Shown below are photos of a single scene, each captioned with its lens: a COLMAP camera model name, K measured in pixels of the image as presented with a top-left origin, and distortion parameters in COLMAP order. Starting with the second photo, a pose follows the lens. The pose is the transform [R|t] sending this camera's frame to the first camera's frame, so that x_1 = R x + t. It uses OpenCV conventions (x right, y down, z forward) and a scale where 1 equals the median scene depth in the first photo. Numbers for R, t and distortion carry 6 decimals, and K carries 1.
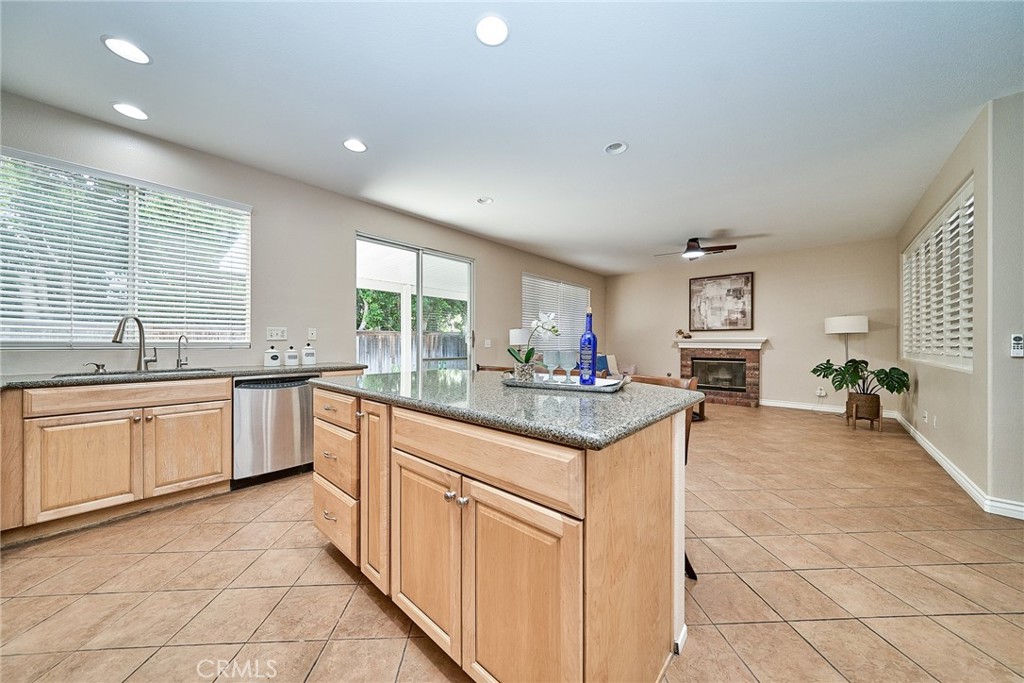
lens RADIAL K [[345.9, 0, 509.9], [0, 345.9, 343.5], [0, 0, 1]] dist [-0.000289, -0.000149]
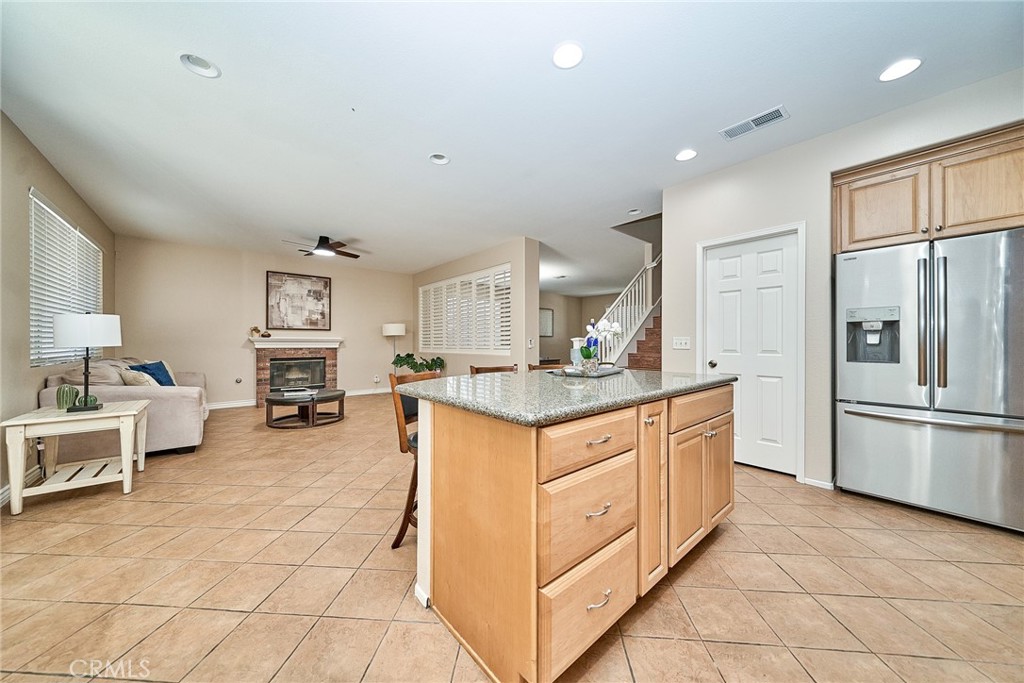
lens RADIAL K [[348.5, 0, 509.6], [0, 348.5, 343.4], [0, 0, 1]] dist [-0.000486, -0.000207]
pose [[0.127775, -0.003879, 0.991796, -0.319157], [0.001727, 0.999992, 0.003689, -0.001020], [-0.991802, 0.001242, 0.127781, 0.285249]]
